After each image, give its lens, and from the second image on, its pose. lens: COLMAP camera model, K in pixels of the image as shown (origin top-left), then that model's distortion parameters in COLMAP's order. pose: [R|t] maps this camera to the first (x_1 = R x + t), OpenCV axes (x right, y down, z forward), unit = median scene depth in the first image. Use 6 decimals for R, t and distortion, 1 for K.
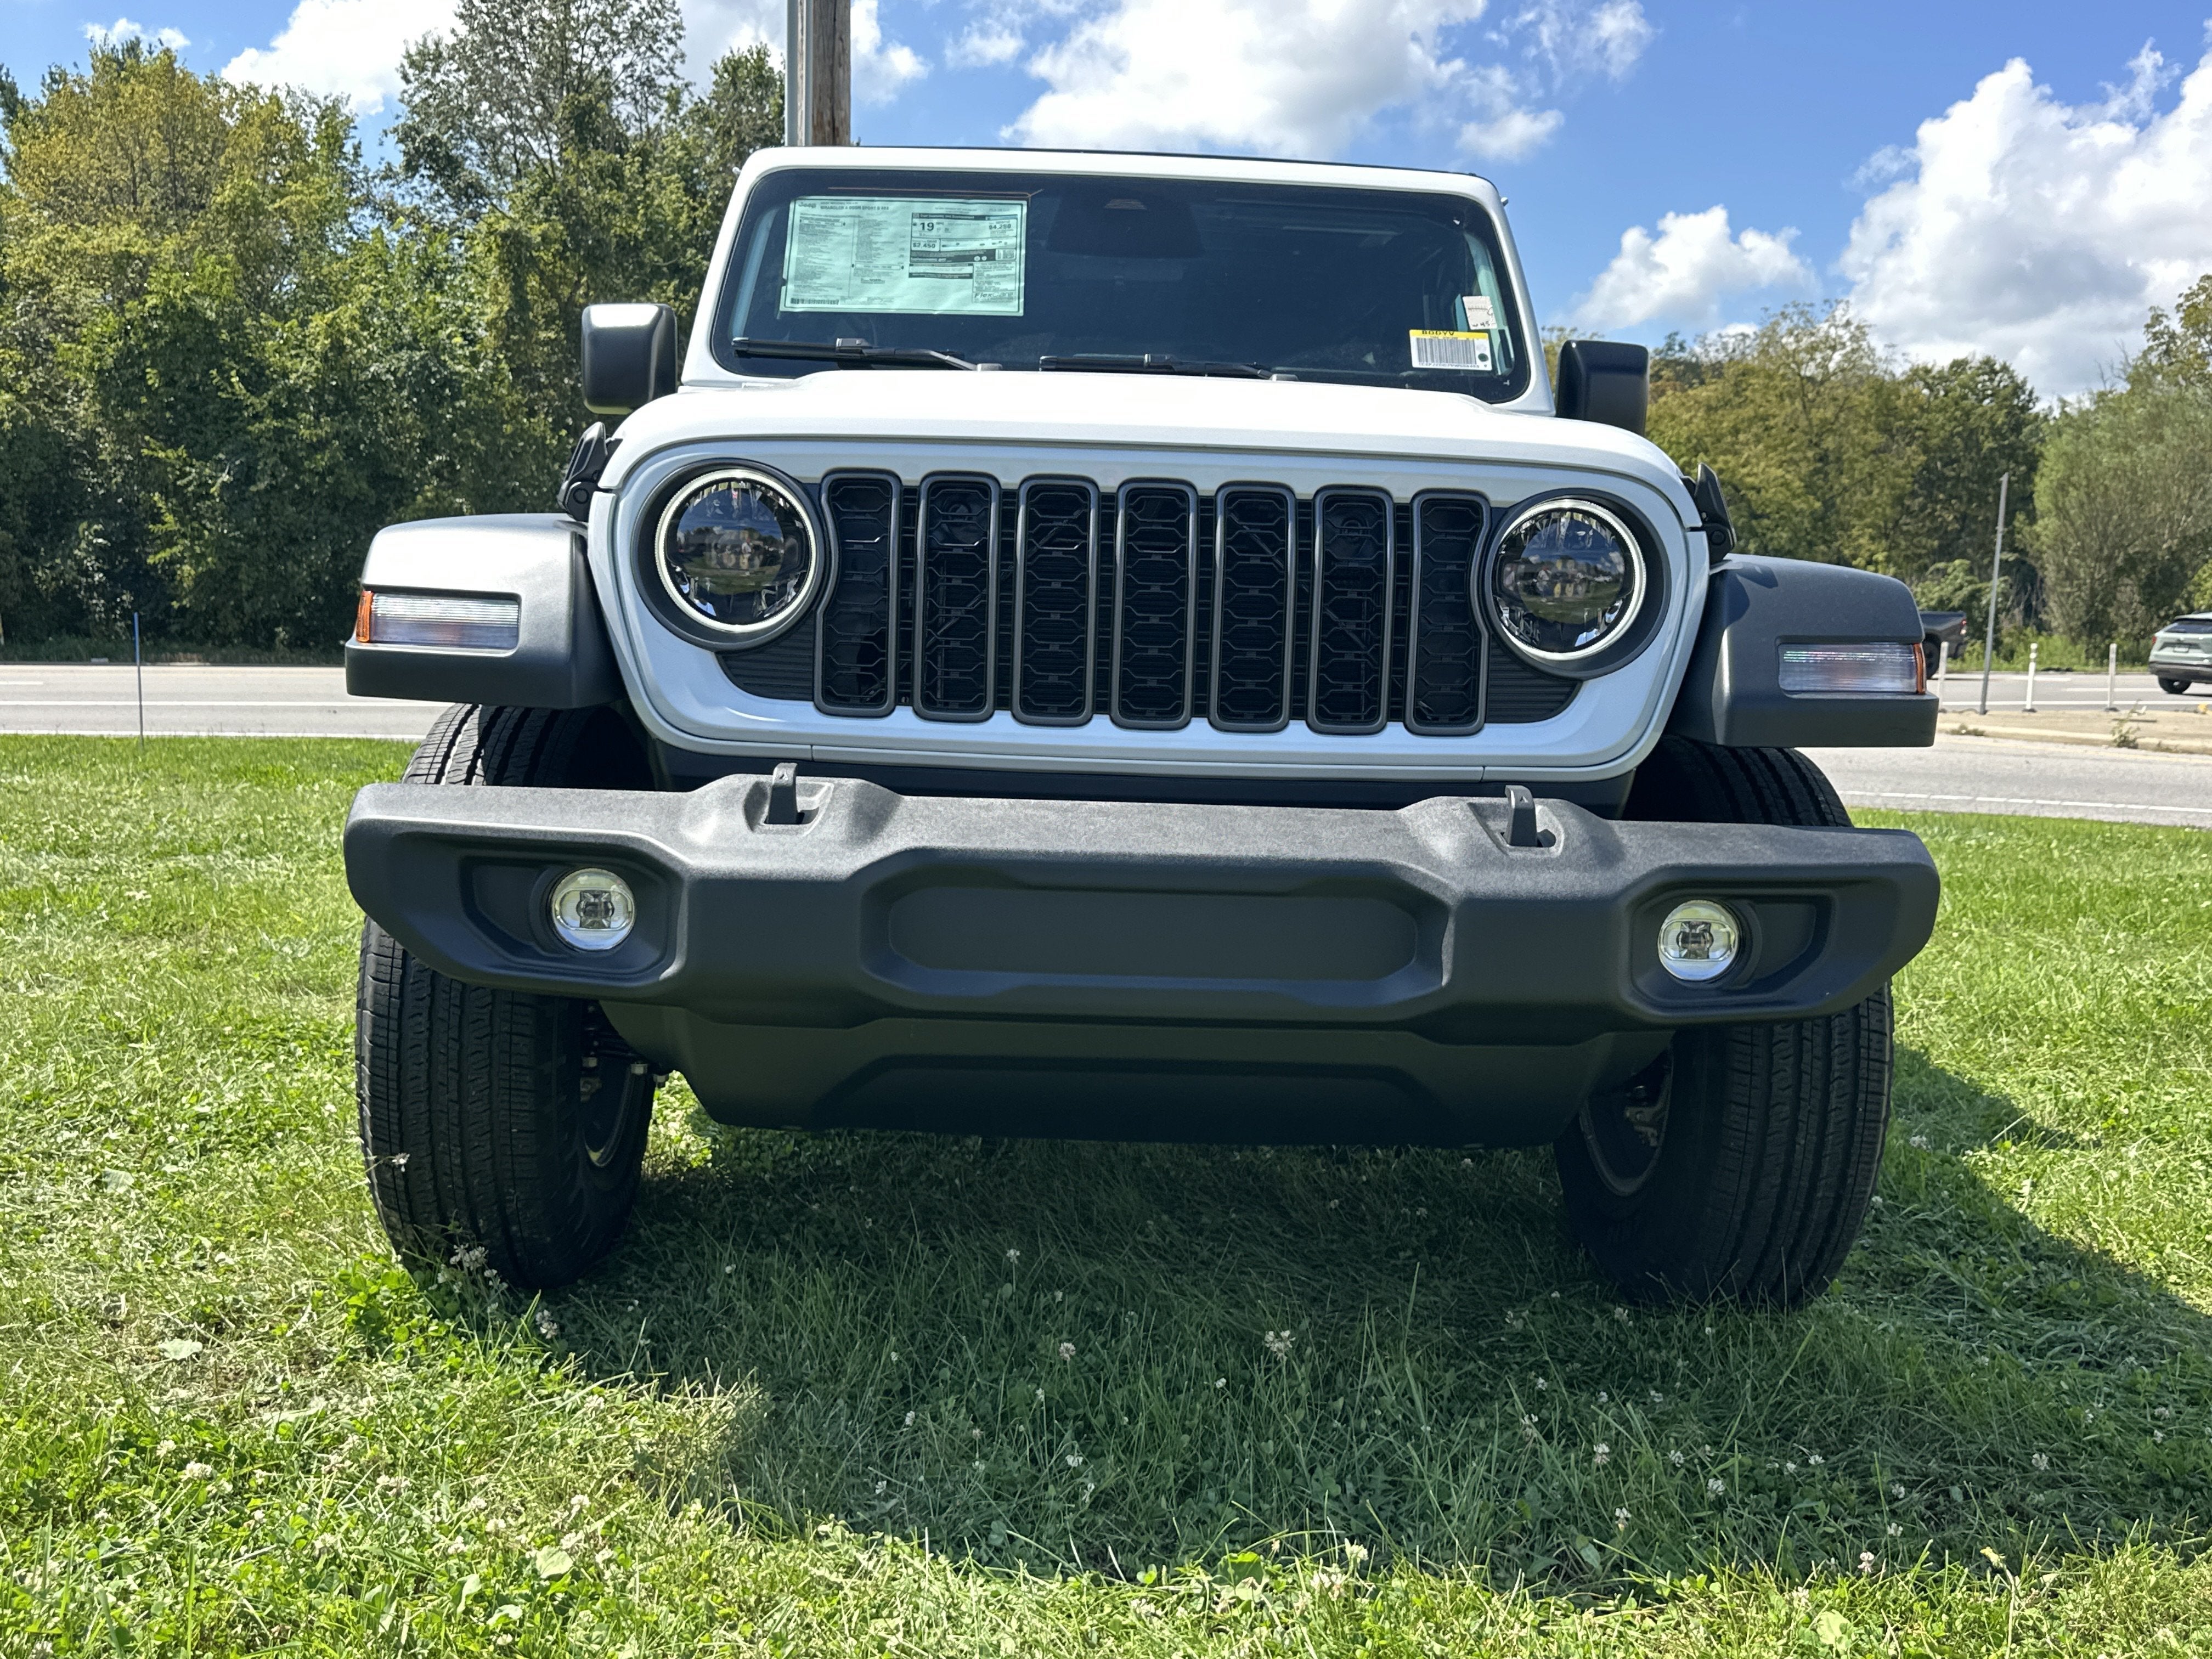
lens RADIAL K [[2052.7, 0, 1100.3], [0, 2052.7, 838.4], [0, 0, 1]] dist [0.155321, -0.285911]
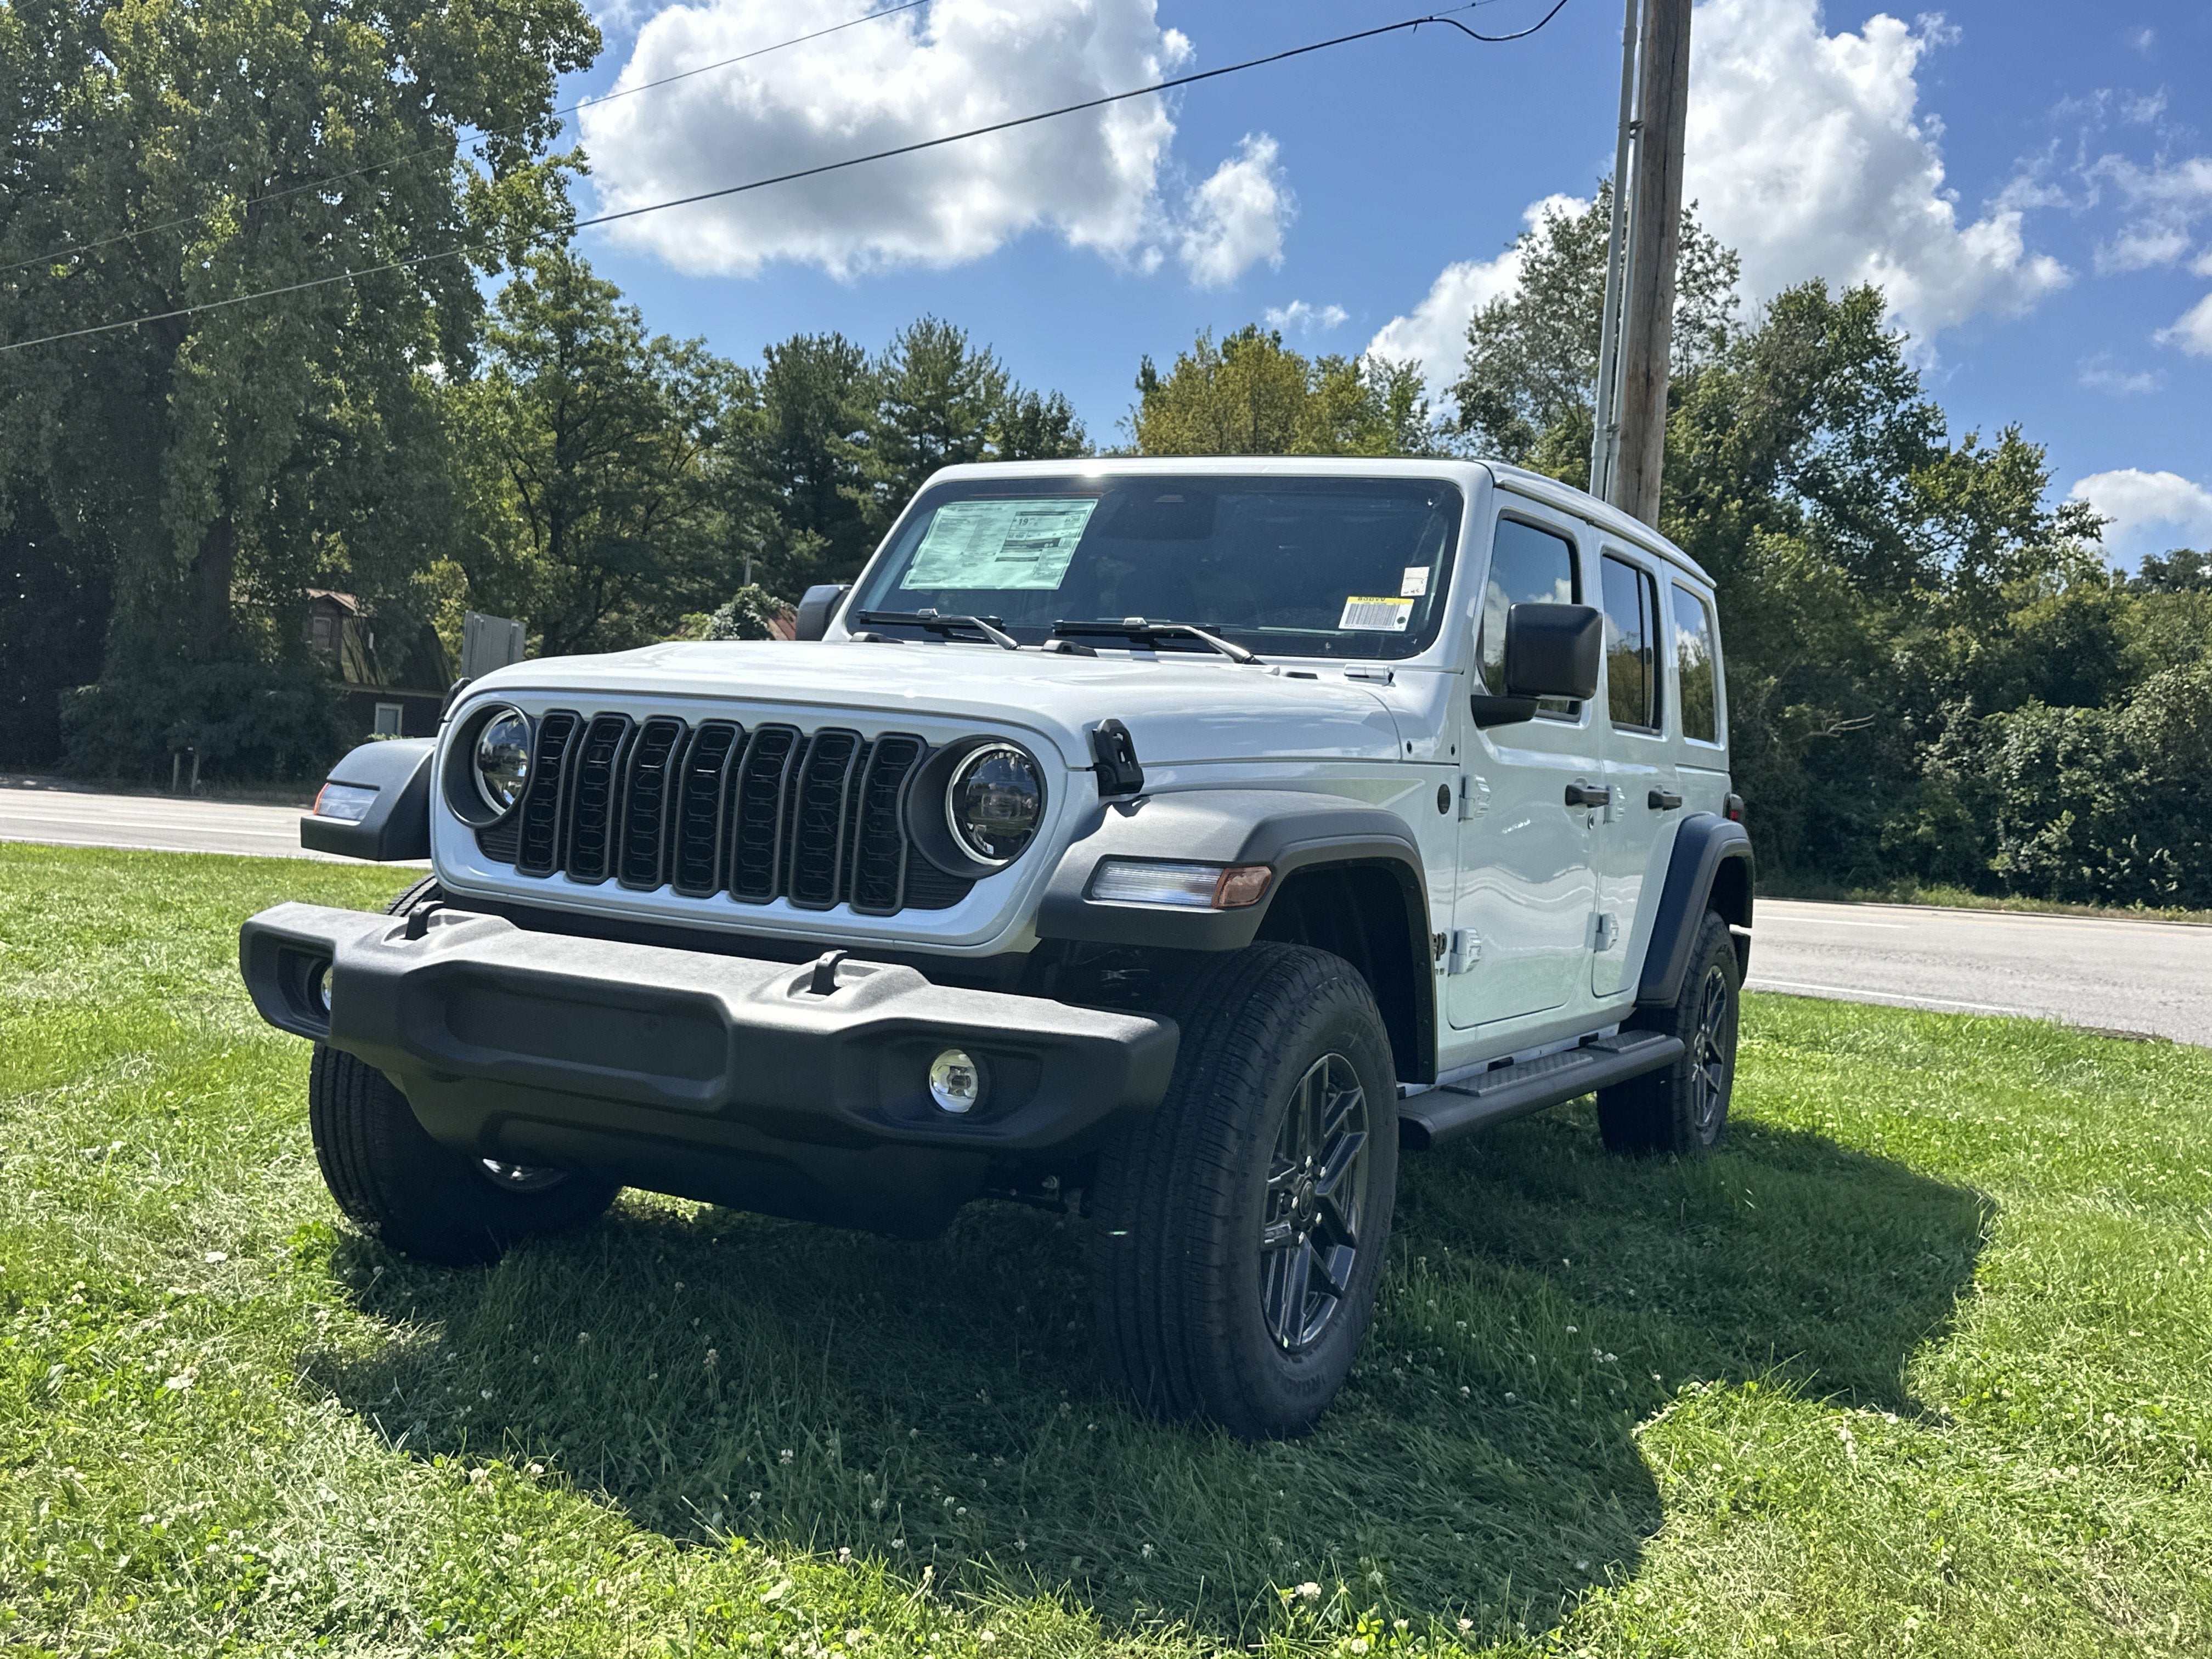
lens RADIAL K [[2051.3, 0, 1106.0], [0, 2051.3, 829.5], [0, 0, 1]] dist [0.198847, -0.415347]
pose [[0.875949, 0.042694, -0.480511, 0.050324], [-0.095151, 0.991799, -0.085333, -0.000300], [0.472927, 0.120468, 0.872827, -0.005153]]
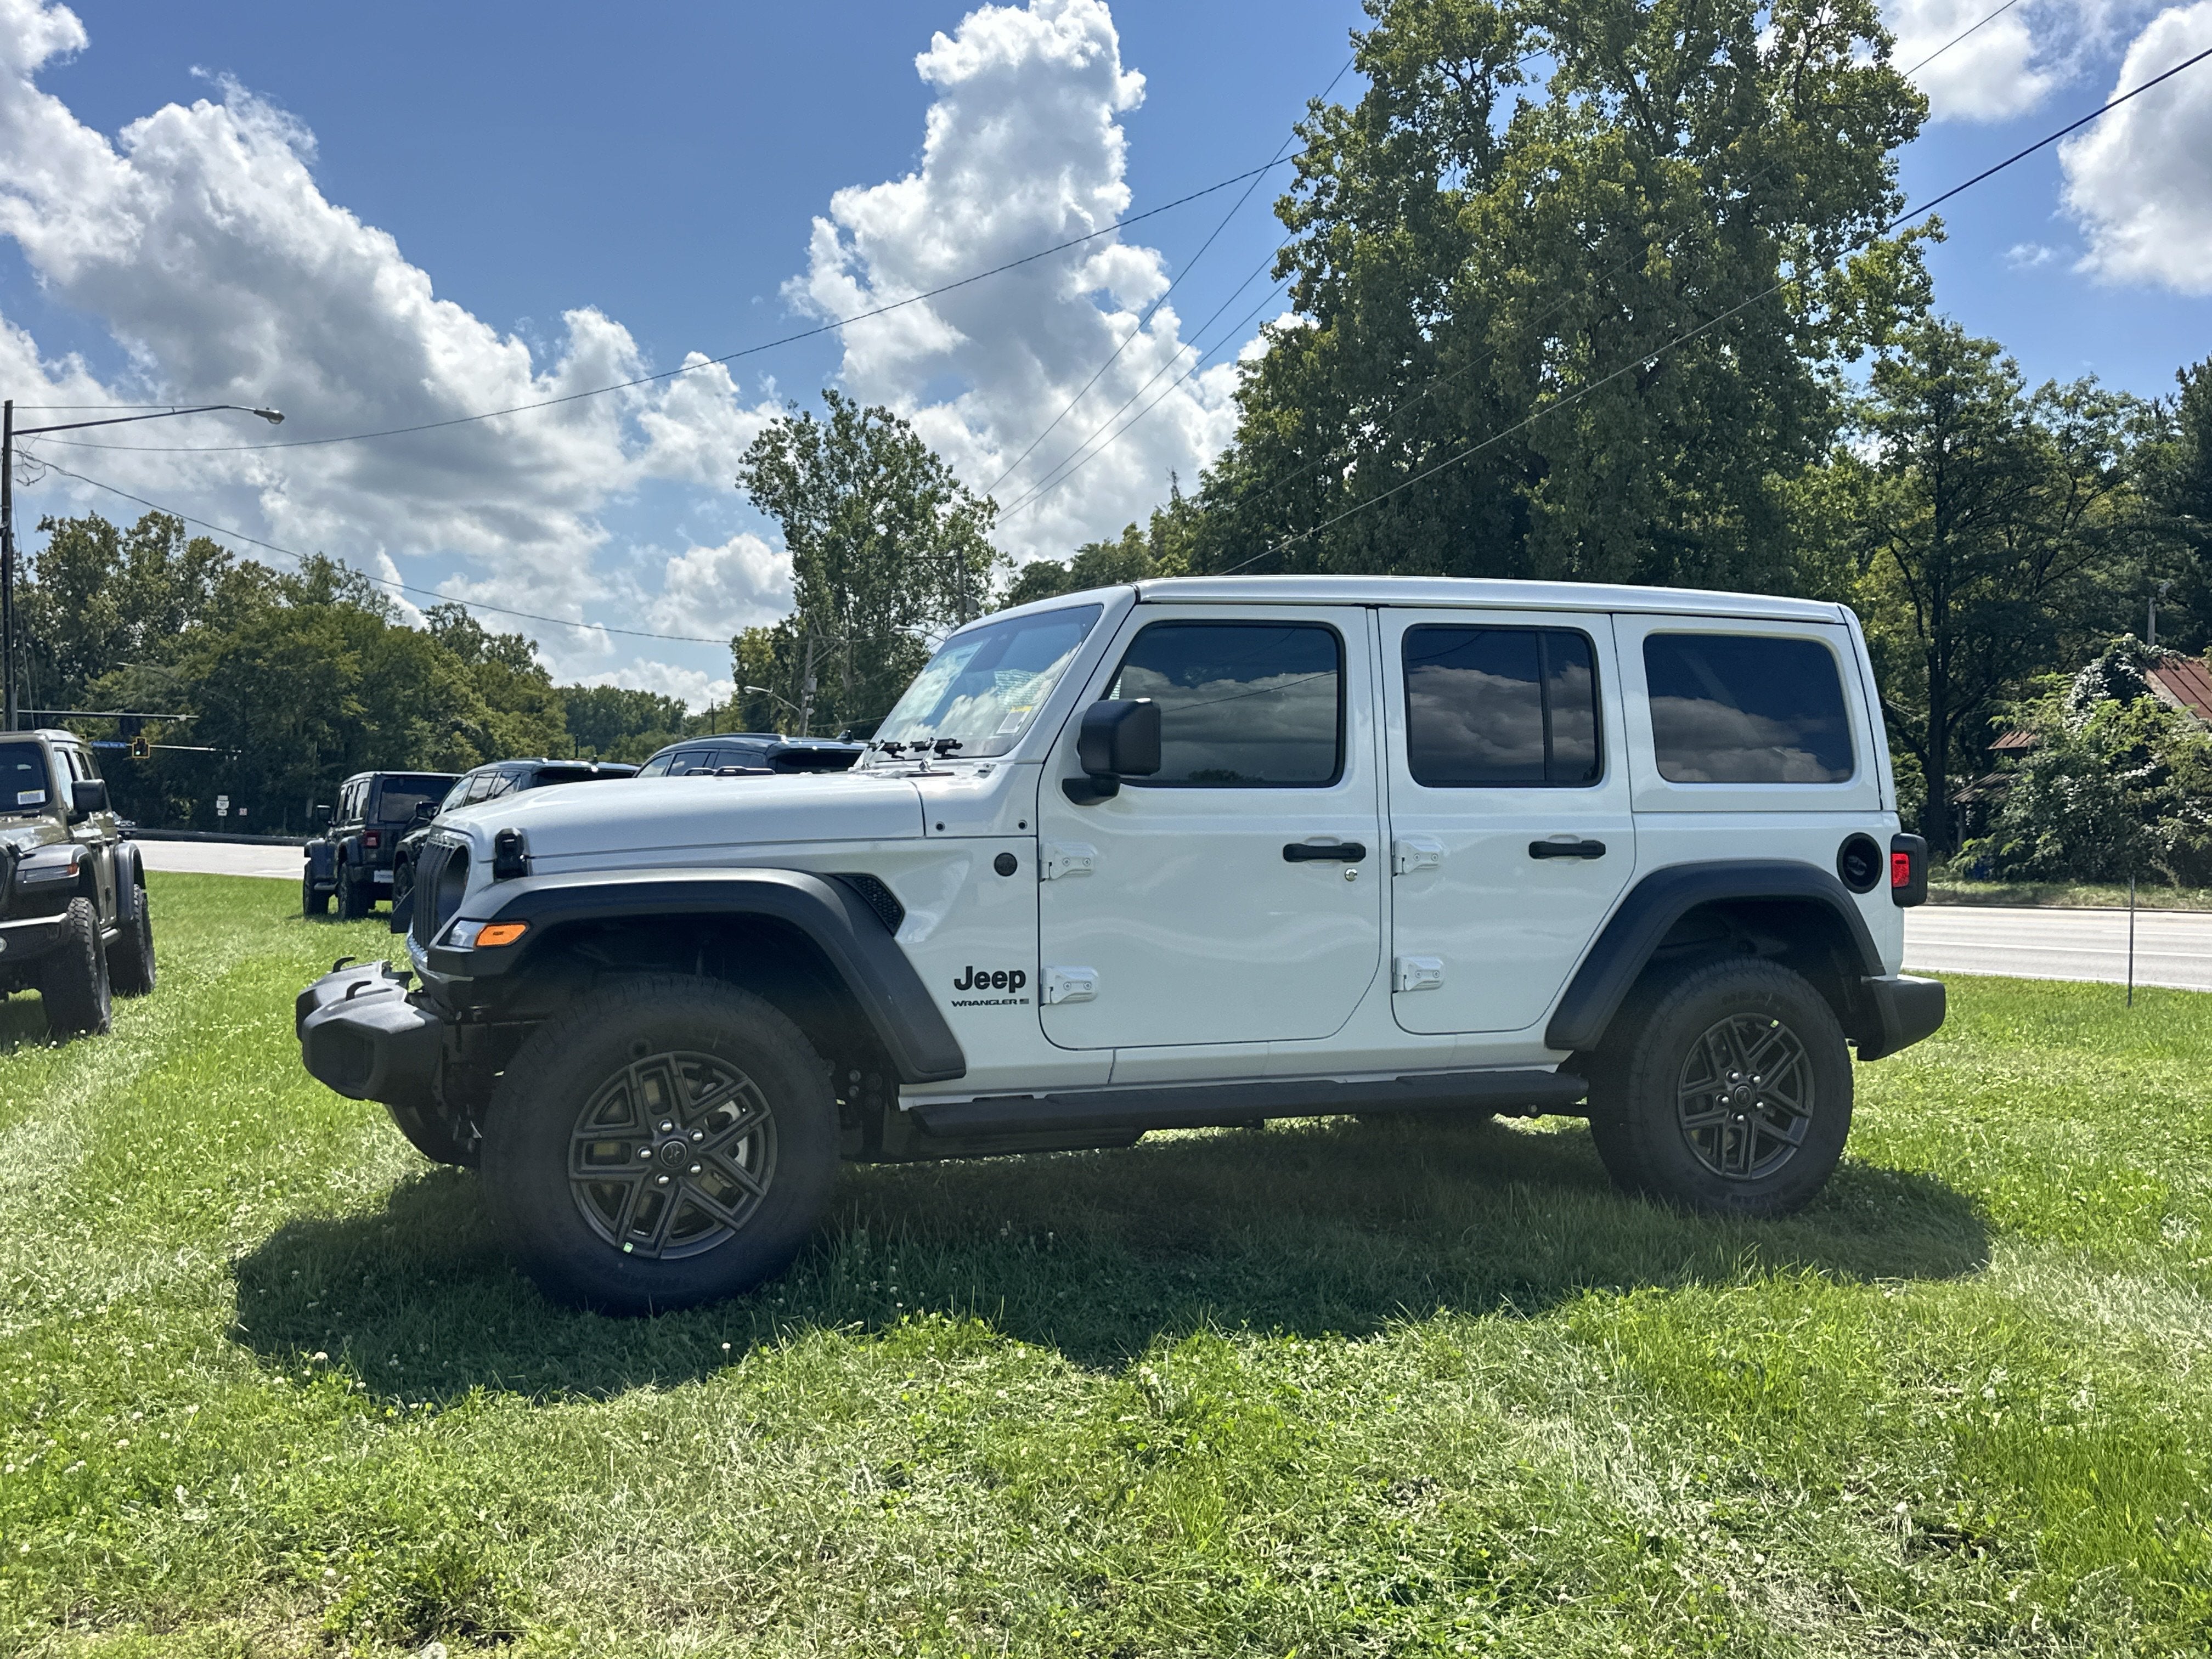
lens RADIAL K [[2051.3, 0, 1106.0], [0, 2051.3, 829.5], [0, 0, 1]] dist [0.198847, -0.415347]
pose [[0.359003, -0.016515, -0.933190, 0.130838], [-0.098854, 0.993547, -0.055612, -0.007129], [0.928086, 0.112214, 0.355054, 0.046833]]
